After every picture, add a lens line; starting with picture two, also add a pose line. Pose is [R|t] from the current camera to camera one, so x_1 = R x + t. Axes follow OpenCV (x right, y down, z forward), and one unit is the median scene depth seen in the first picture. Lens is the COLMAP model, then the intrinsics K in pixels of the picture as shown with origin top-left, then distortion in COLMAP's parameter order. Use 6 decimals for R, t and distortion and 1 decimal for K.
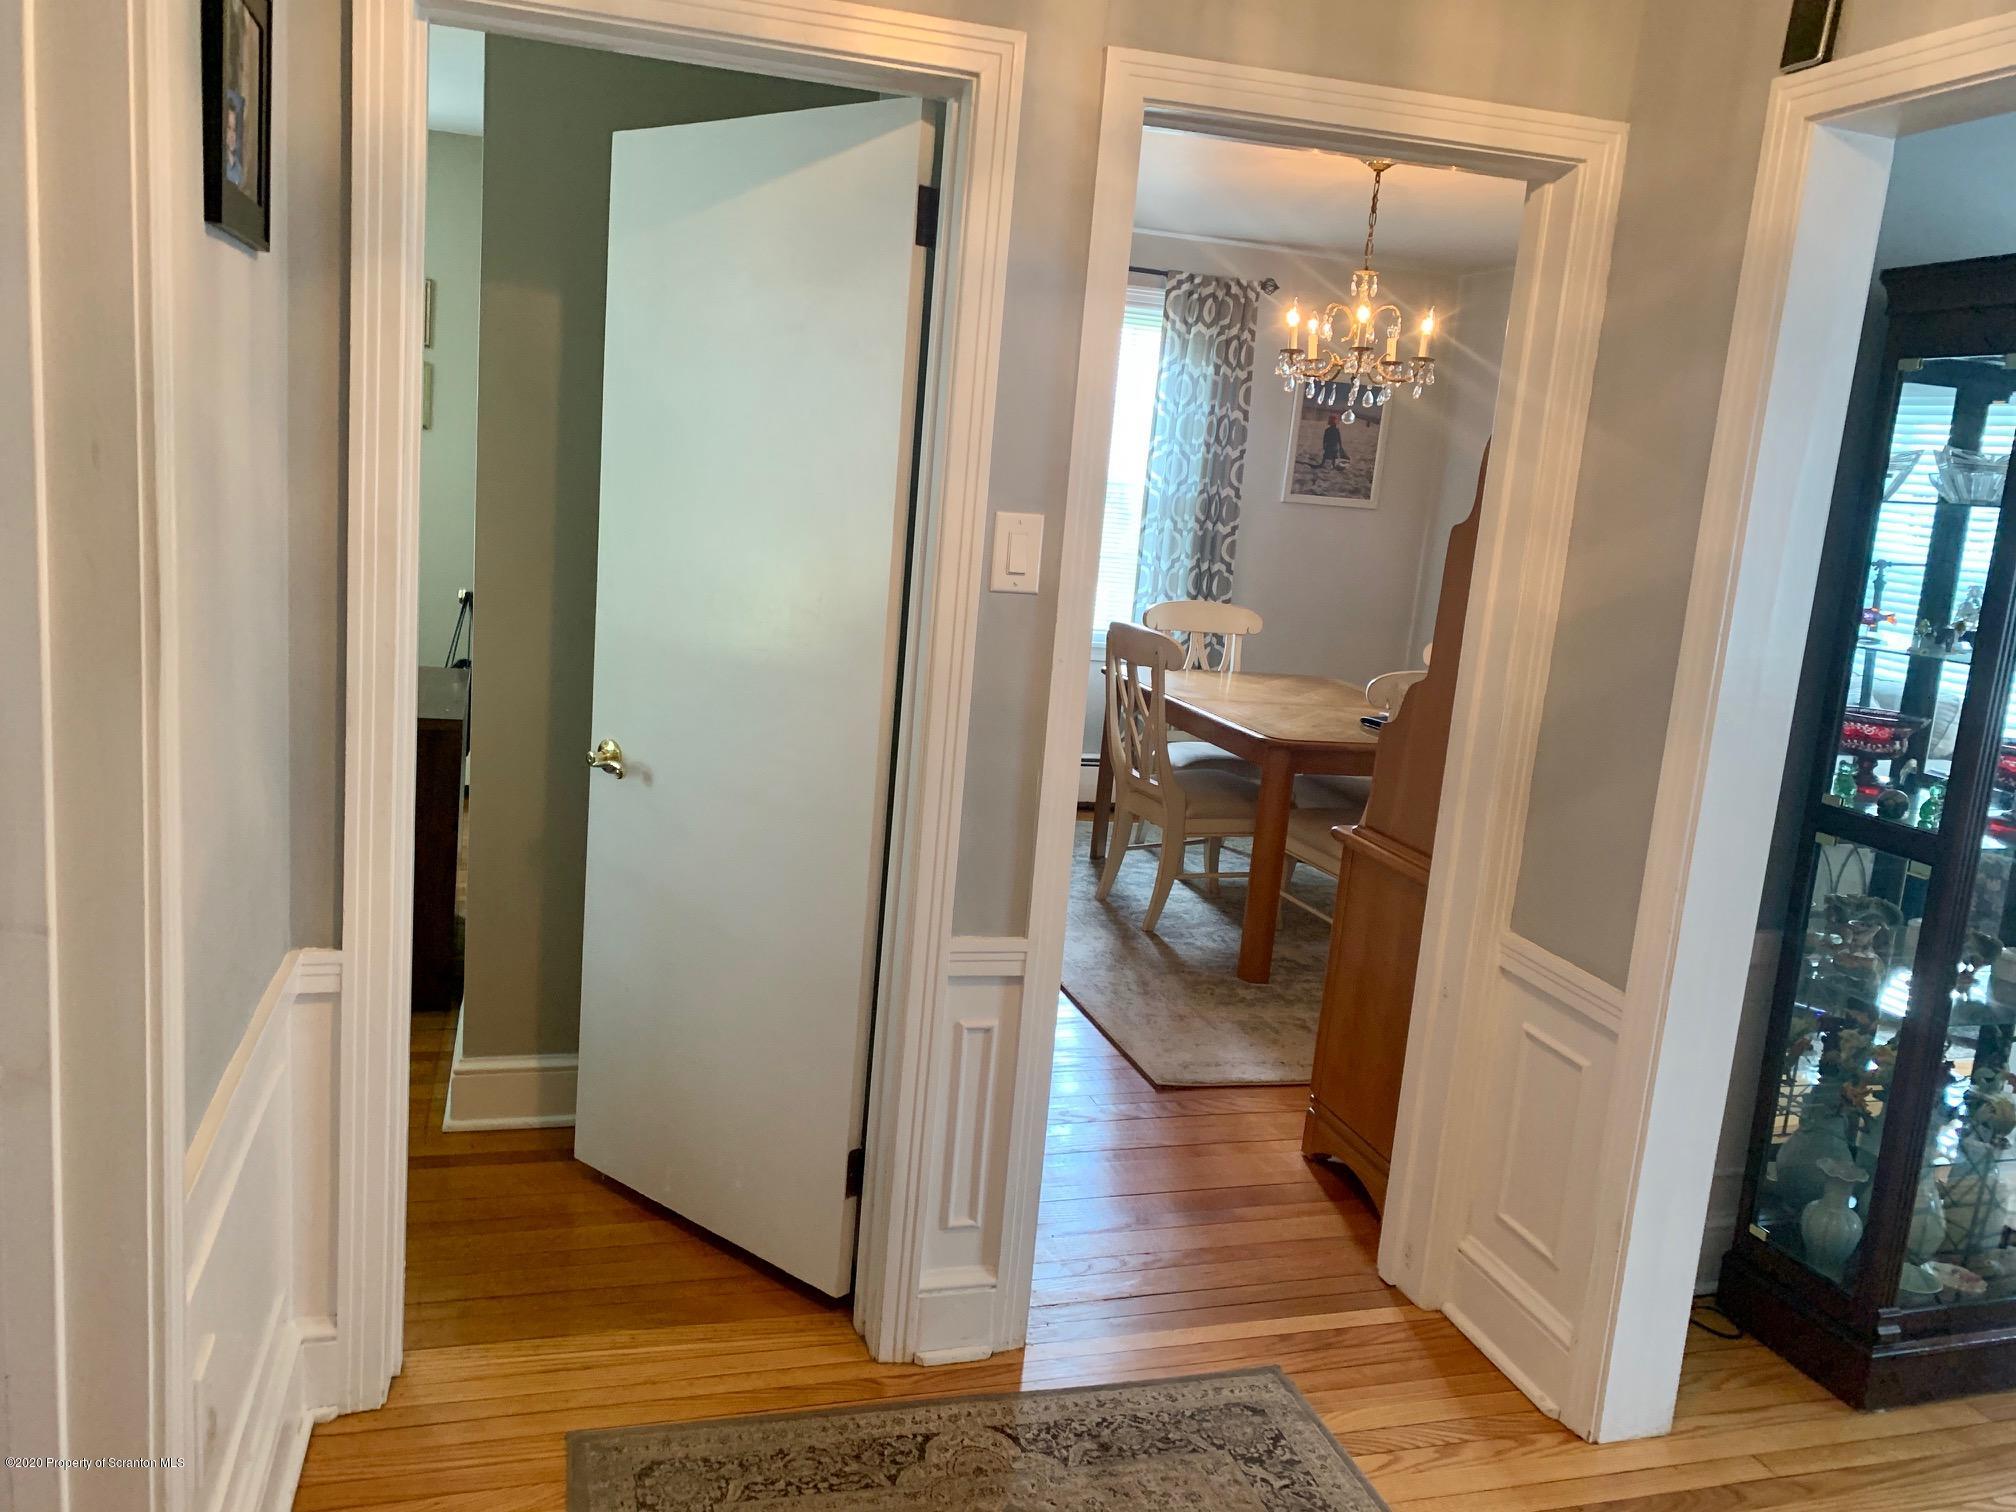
lens RADIAL K [[1547.6, 0, 990.2], [0, 1547.6, 752.9], [0, 0, 1]] dist [0.050820, -0.076791]
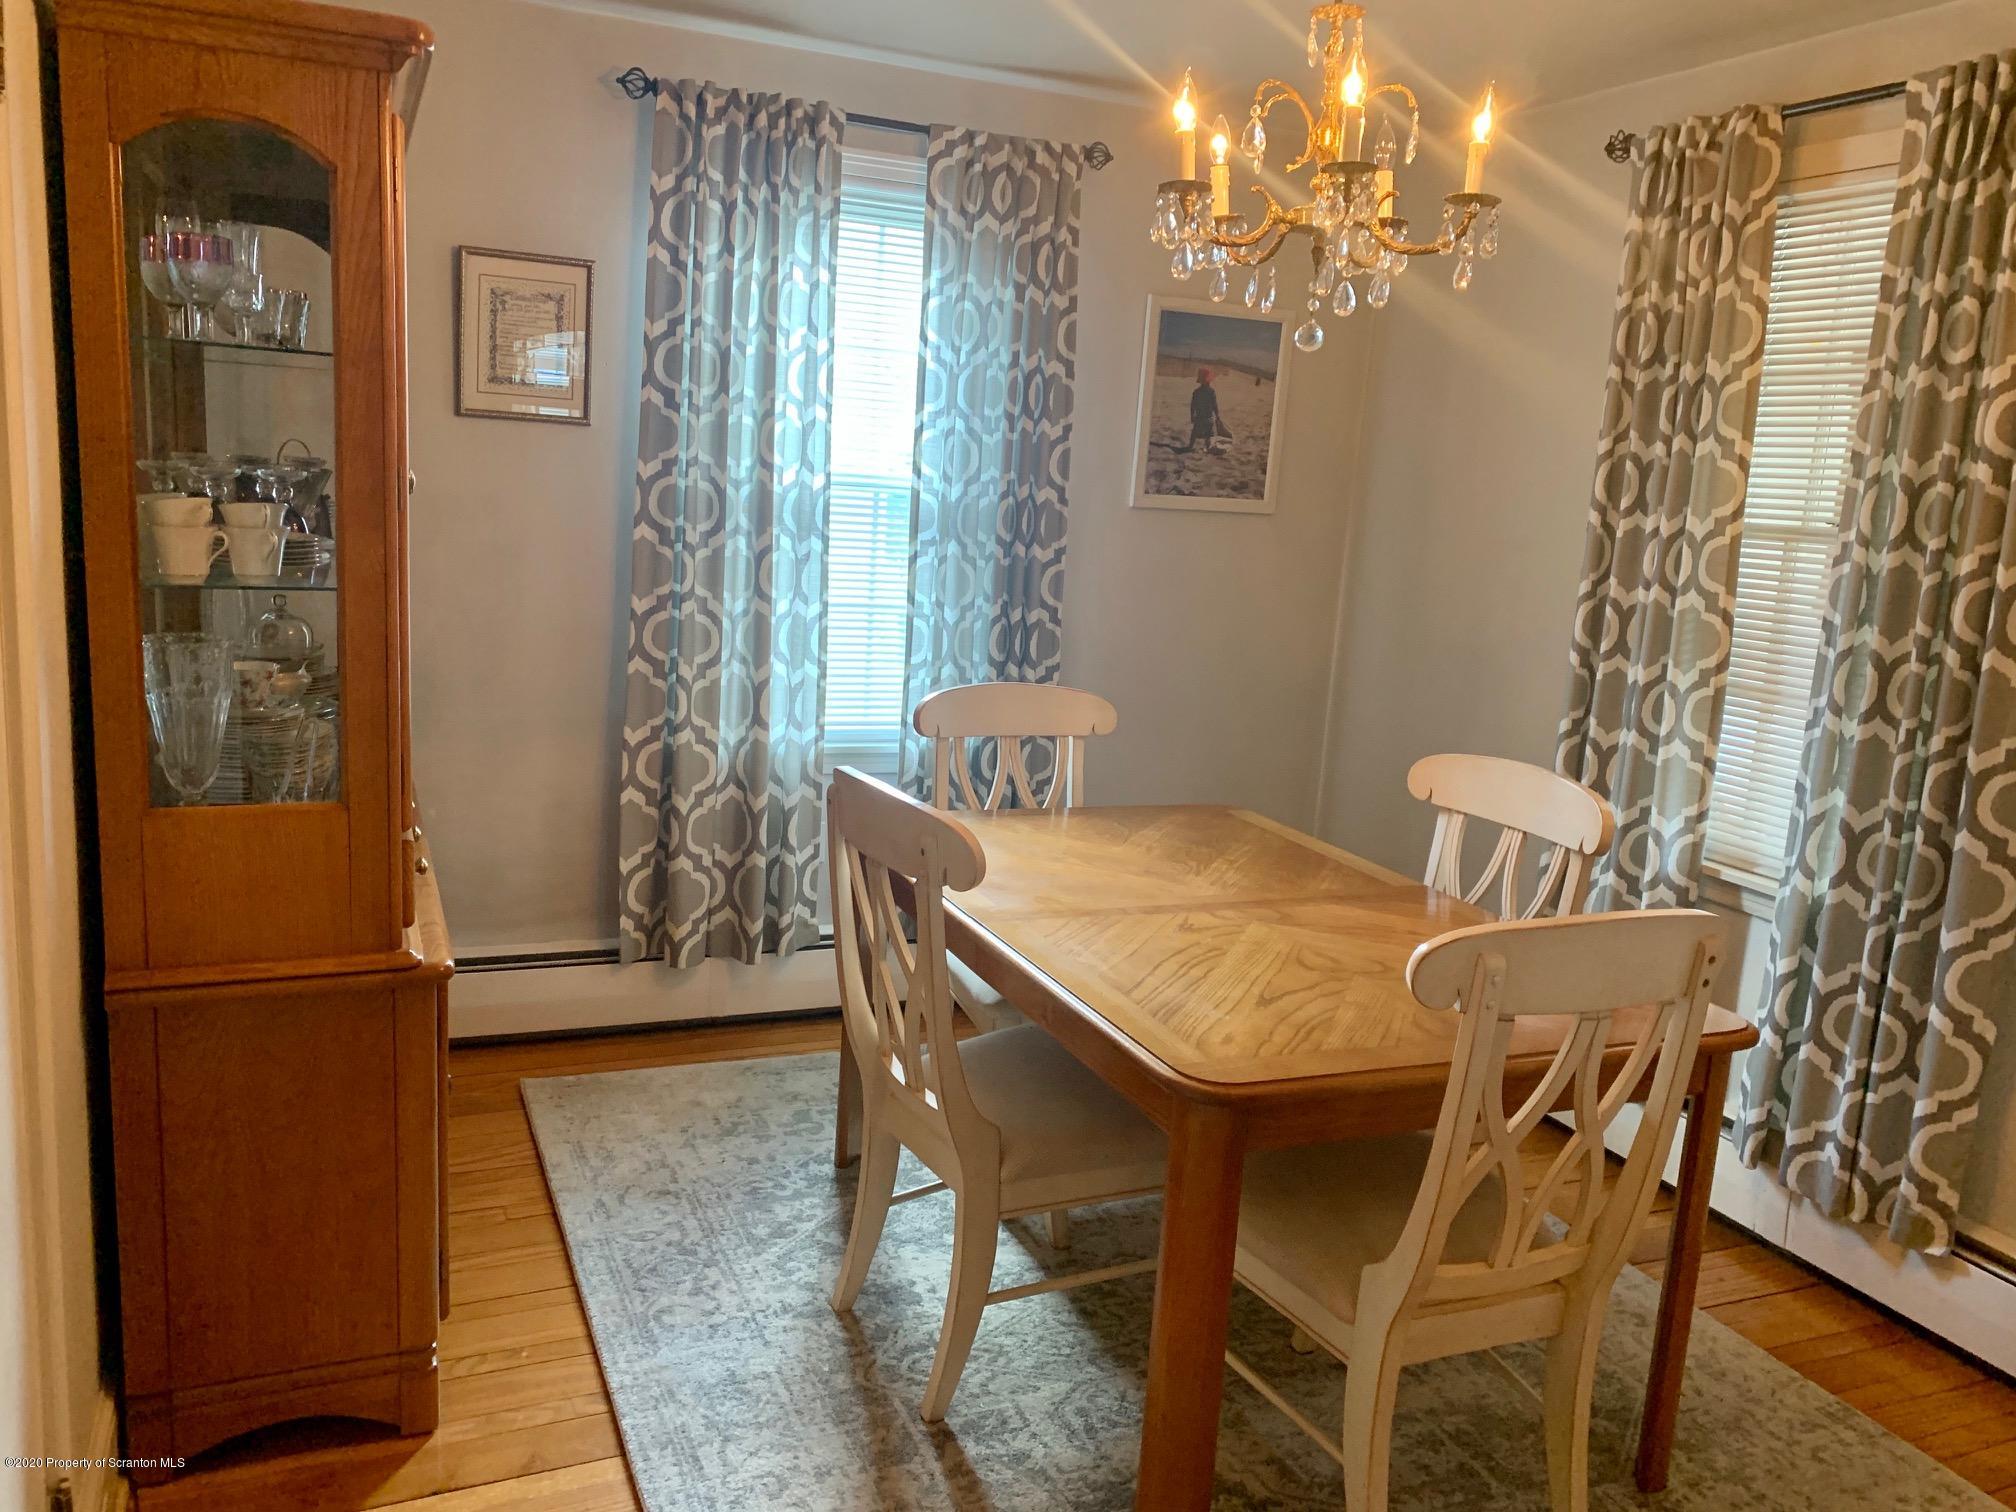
lens RADIAL K [[1547.6, 0, 1024.1], [0, 1547.6, 762.3], [0, 0, 1]] dist [0.050820, -0.076791]
pose [[0.989600, -0.048466, 0.135438, 0.056613], [0.046995, 0.998796, 0.014044, -0.071899], [-0.135956, -0.007533, 0.990686, 0.396501]]
